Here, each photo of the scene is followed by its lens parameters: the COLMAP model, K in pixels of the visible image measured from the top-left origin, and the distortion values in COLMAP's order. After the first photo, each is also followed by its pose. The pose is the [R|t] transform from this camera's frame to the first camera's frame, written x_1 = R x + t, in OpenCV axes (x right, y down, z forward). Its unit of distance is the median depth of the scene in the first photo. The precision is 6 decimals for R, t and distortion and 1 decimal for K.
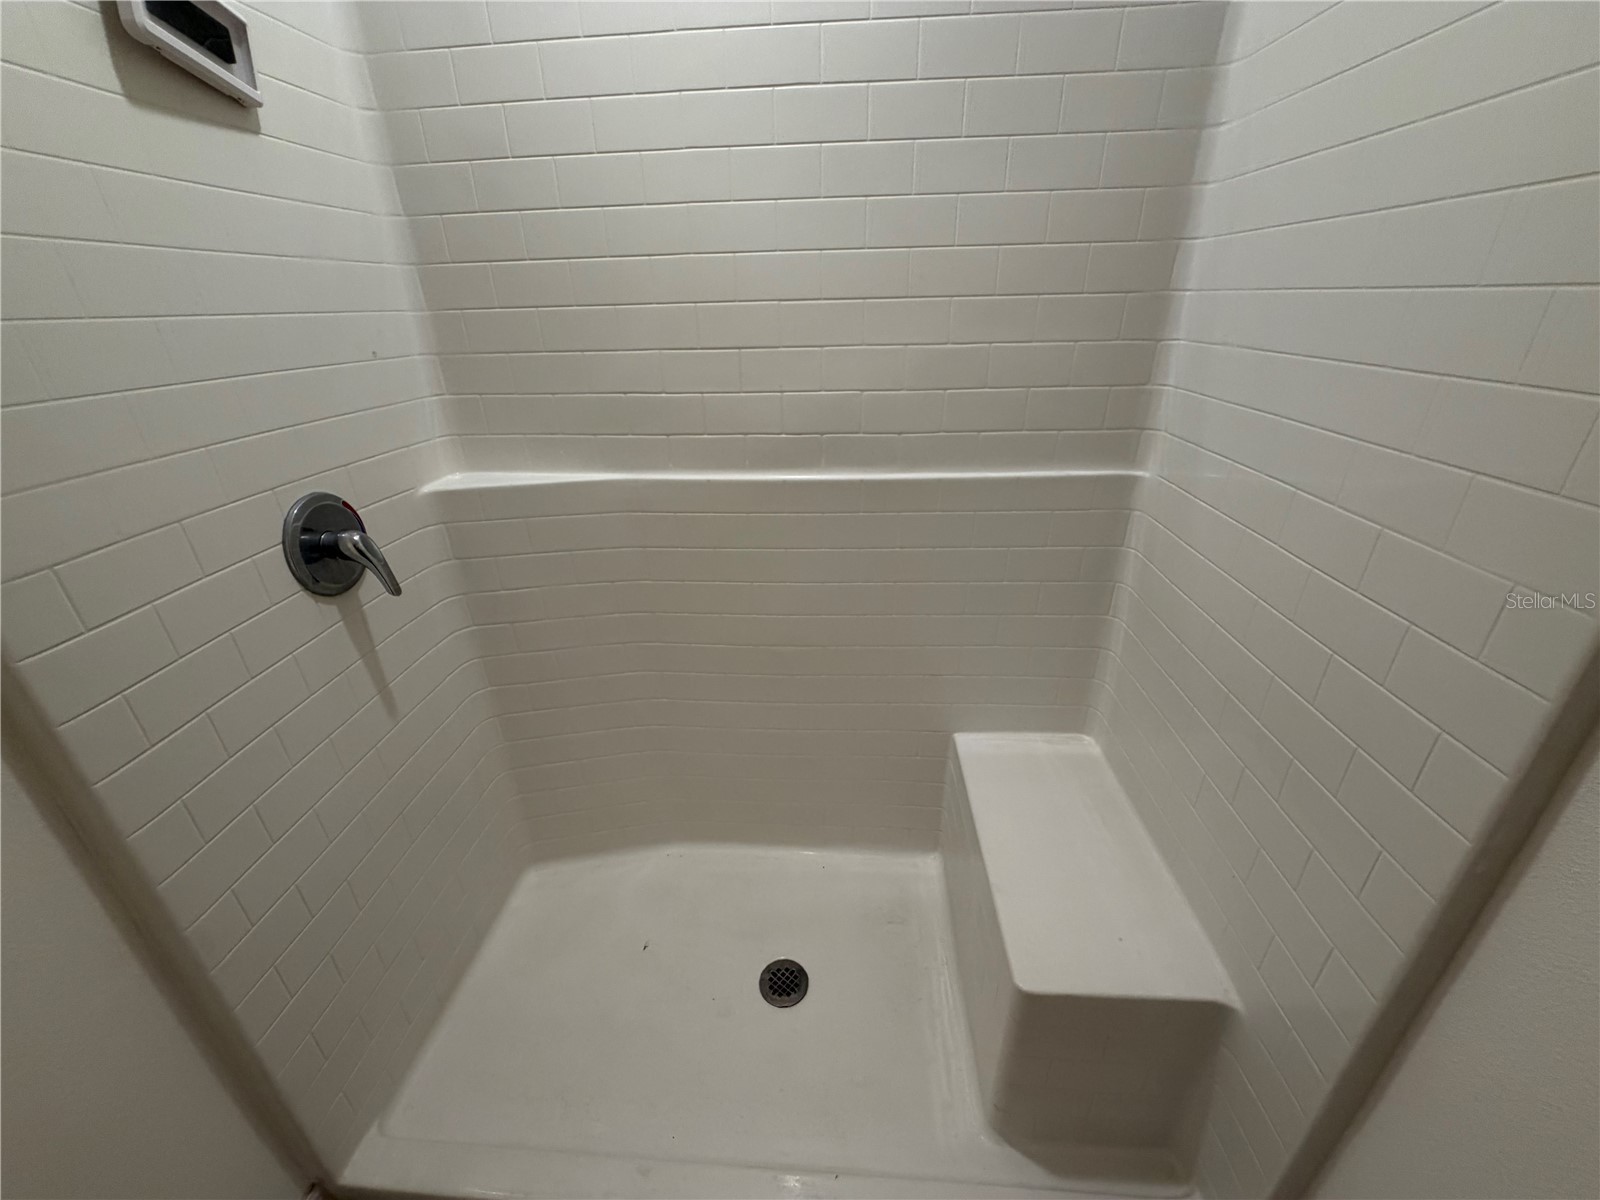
lens RADIAL K [[638.4, 0, 796.1], [0, 638.4, 600.4], [0, 0, 1]] dist [0.000191, 0.000394]
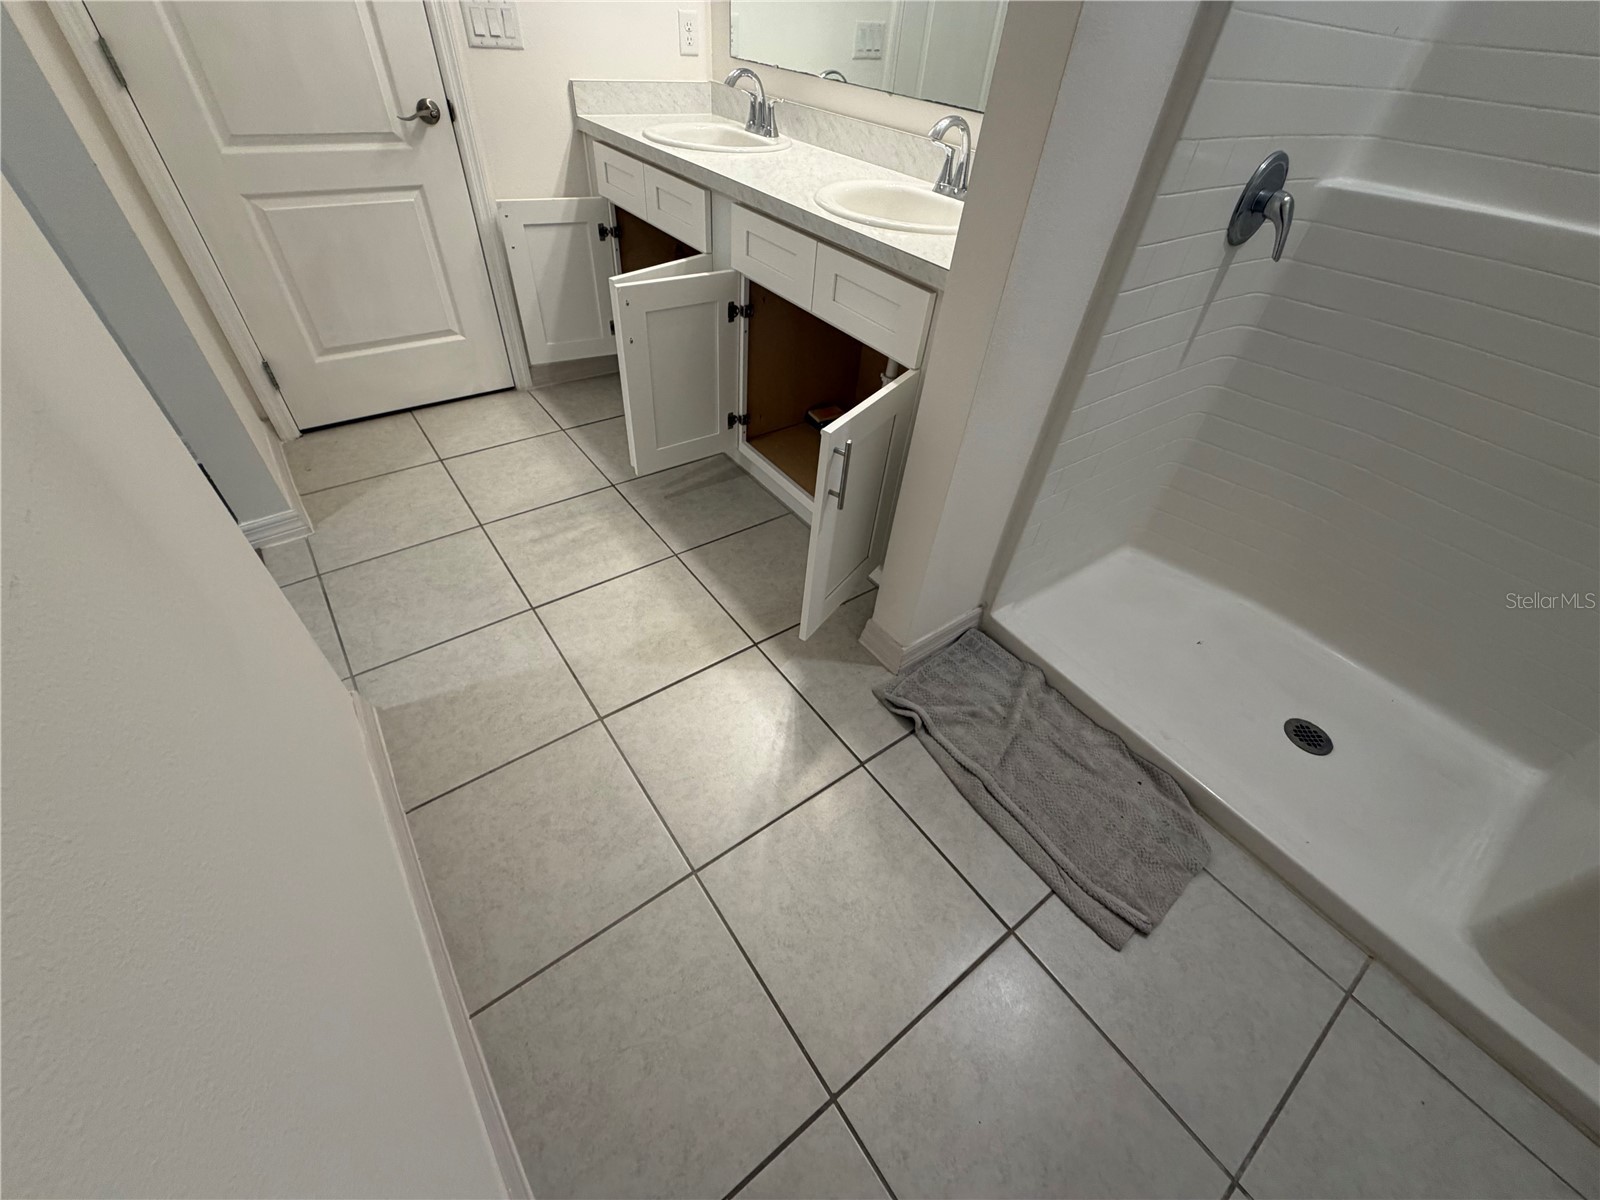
lens RADIAL K [[638.4, 0, 796.1], [0, 638.4, 600.4], [0, 0, 1]] dist [0.000191, 0.000394]
pose [[0.636584, 0.579839, -0.508476, -0.167415], [-0.411334, 0.812992, 0.412126, 0.318617], [0.652354, -0.053199, 0.756045, -0.456827]]
